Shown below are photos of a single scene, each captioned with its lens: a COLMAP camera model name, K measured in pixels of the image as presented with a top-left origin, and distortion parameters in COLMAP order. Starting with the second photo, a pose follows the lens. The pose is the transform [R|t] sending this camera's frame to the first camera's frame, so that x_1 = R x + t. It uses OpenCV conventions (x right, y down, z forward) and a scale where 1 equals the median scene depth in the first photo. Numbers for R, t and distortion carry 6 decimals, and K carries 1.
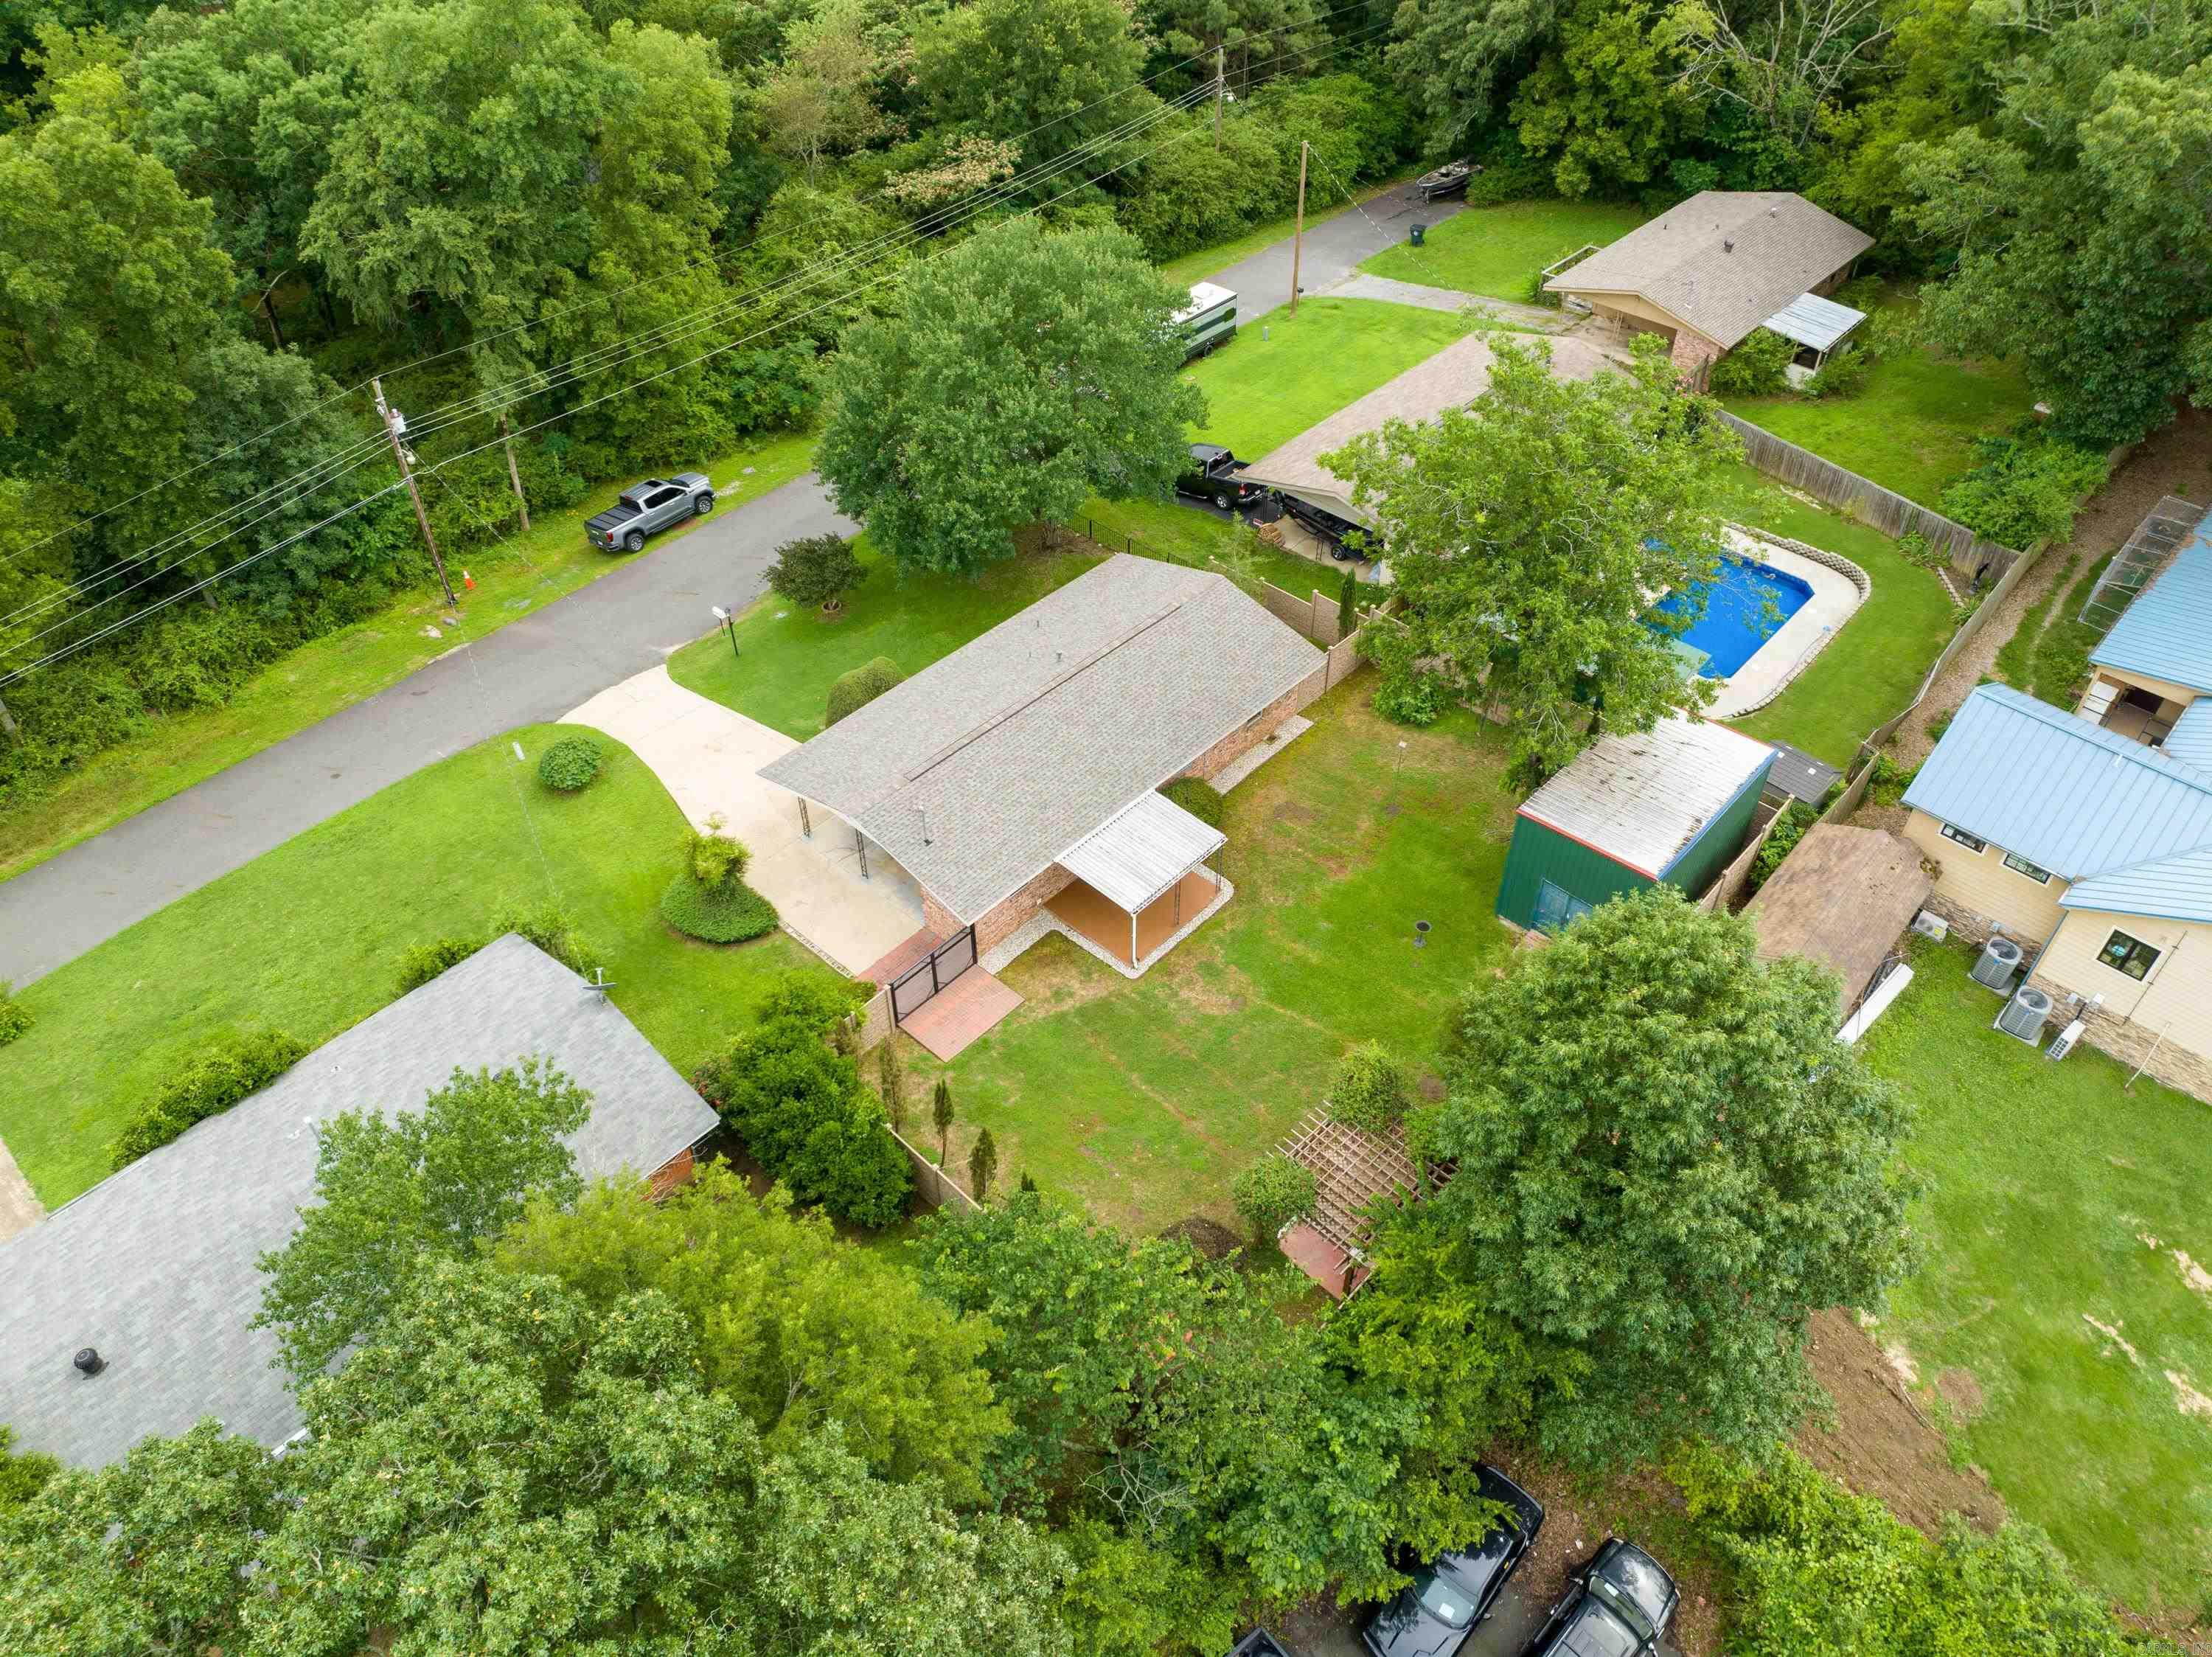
lens RADIAL K [[1533.6, 0, 1100.8], [0, 1533.6, 838.0], [0, 0, 1]] dist [-0.050848, 0.020366]
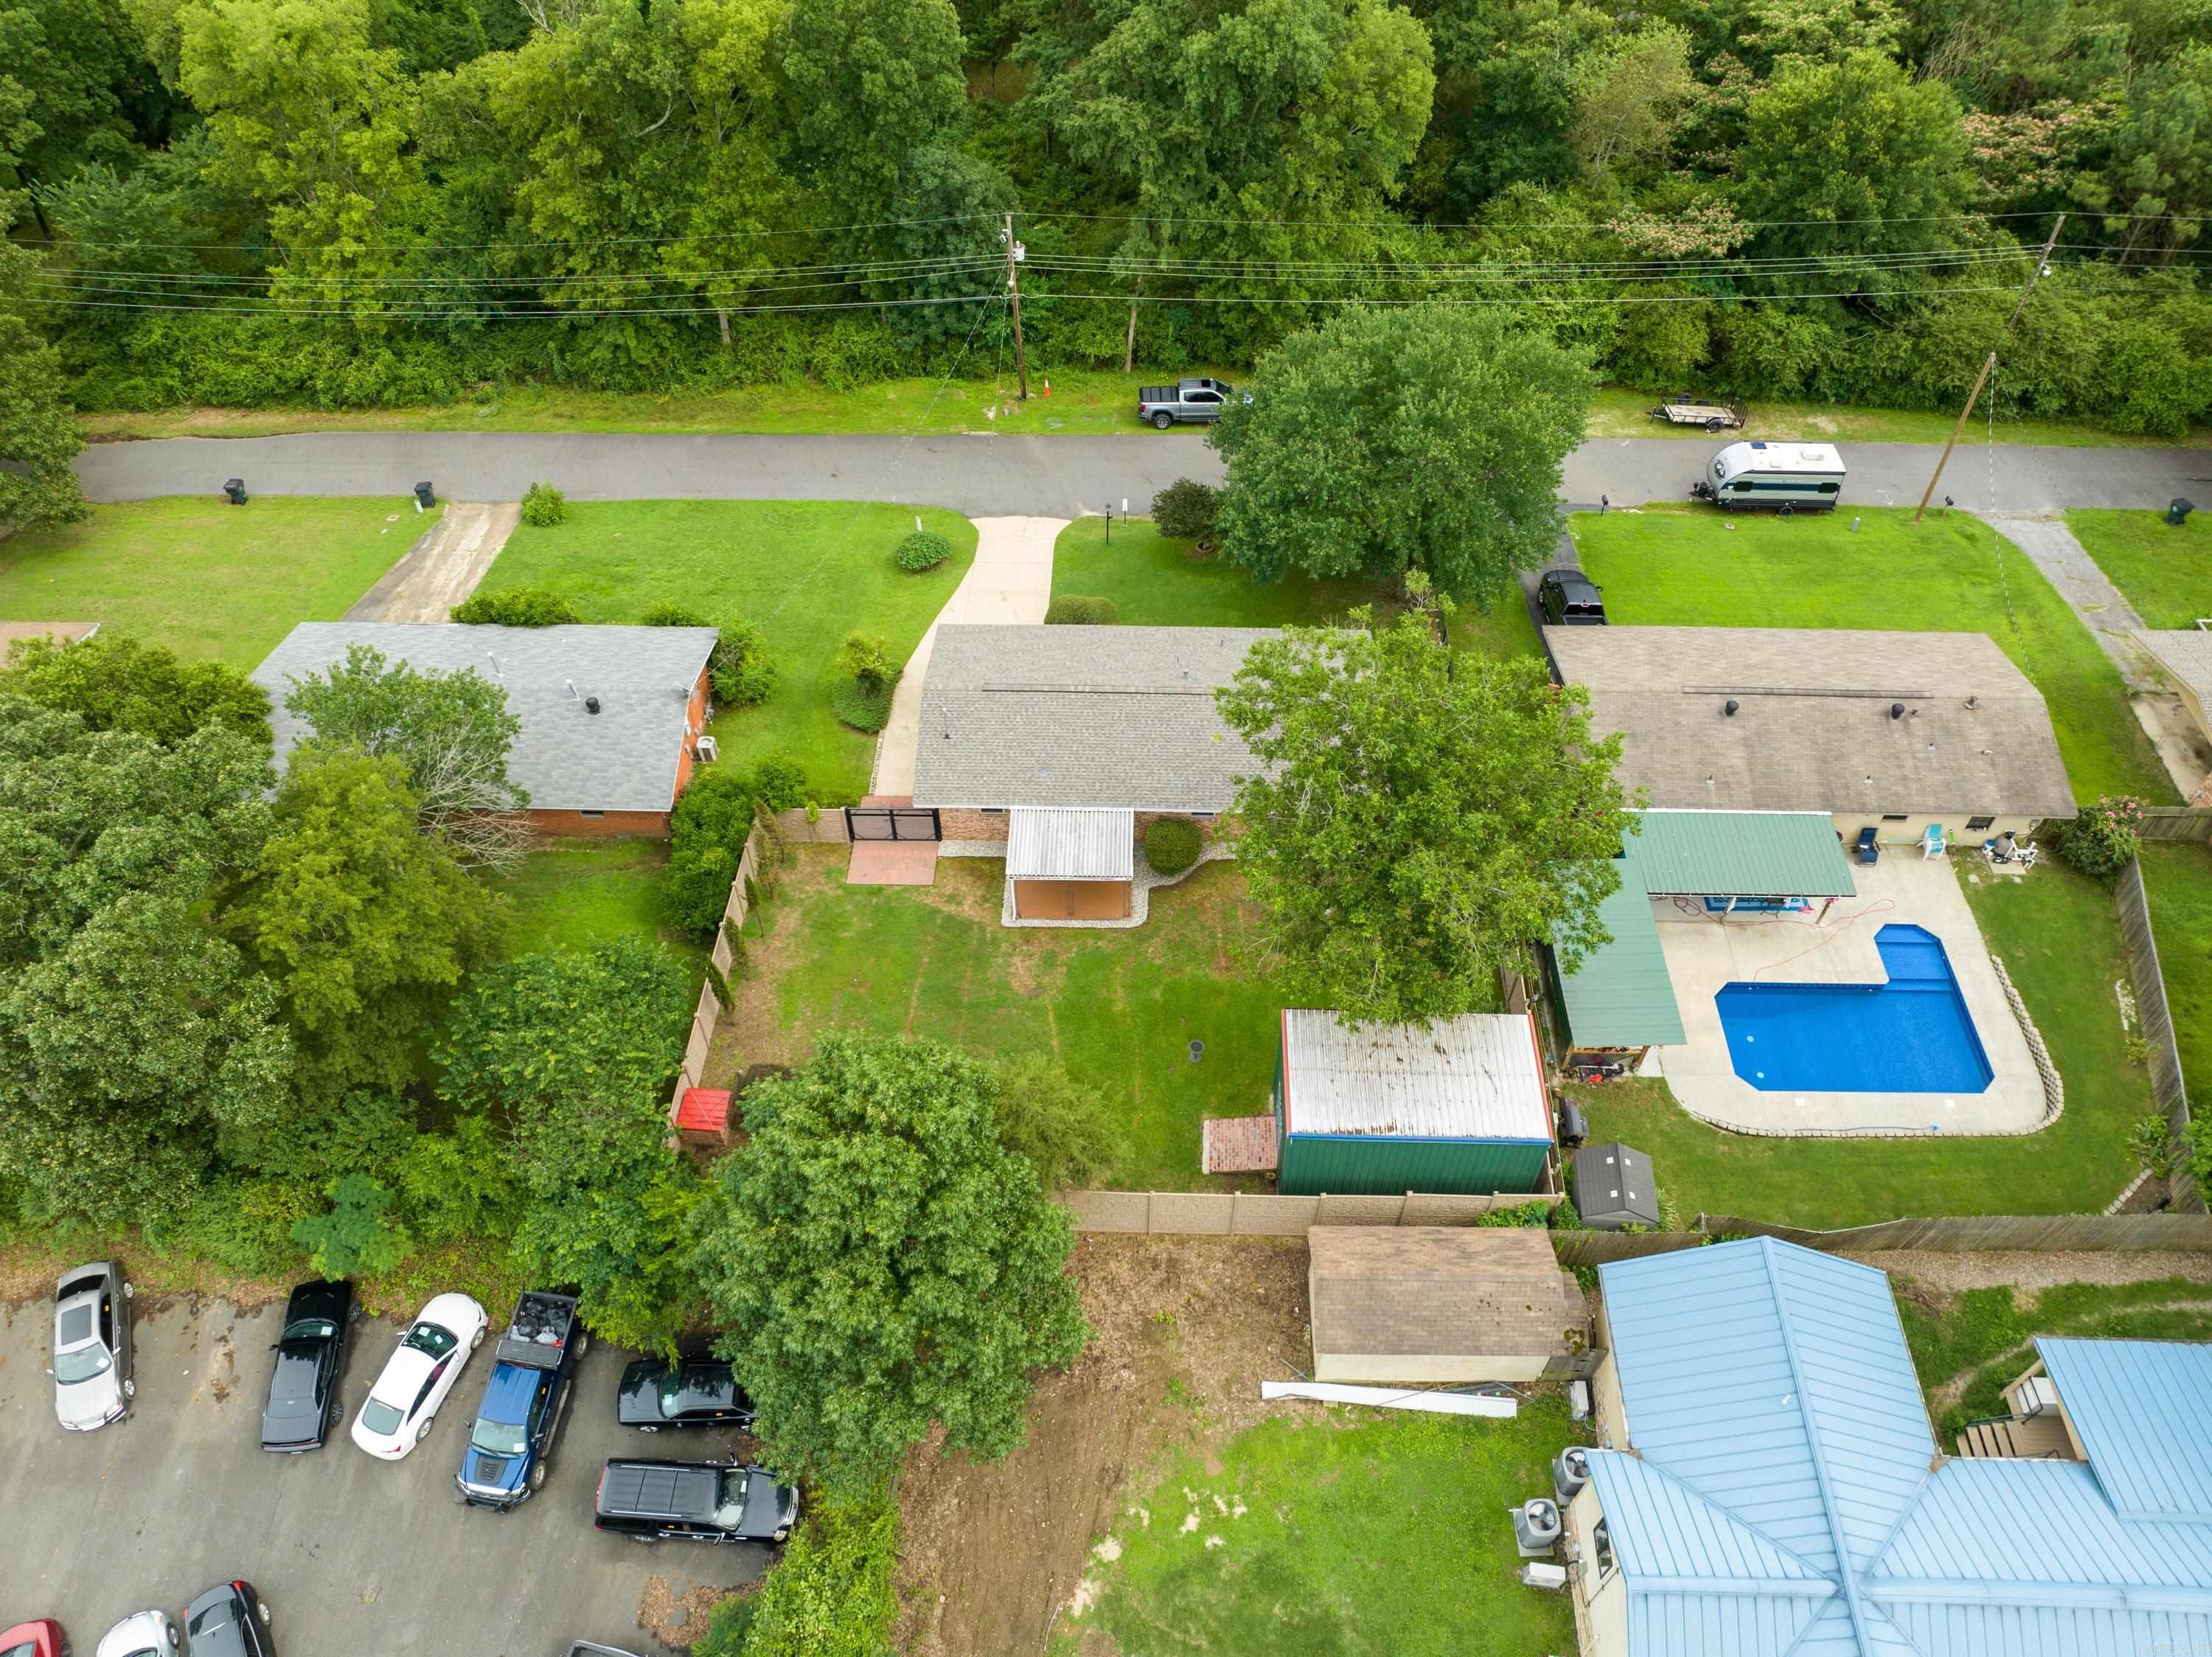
lens RADIAL K [[1533.6, 0, 1105.7], [0, 1533.6, 821.9], [0, 0, 1]] dist [-0.050848, 0.020366]
pose [[0.663128, 0.563973, -0.492133, 0.466328], [-0.515545, 0.820806, 0.245950, -0.233873], [0.542655, 0.090620, 0.835053, 0.031386]]
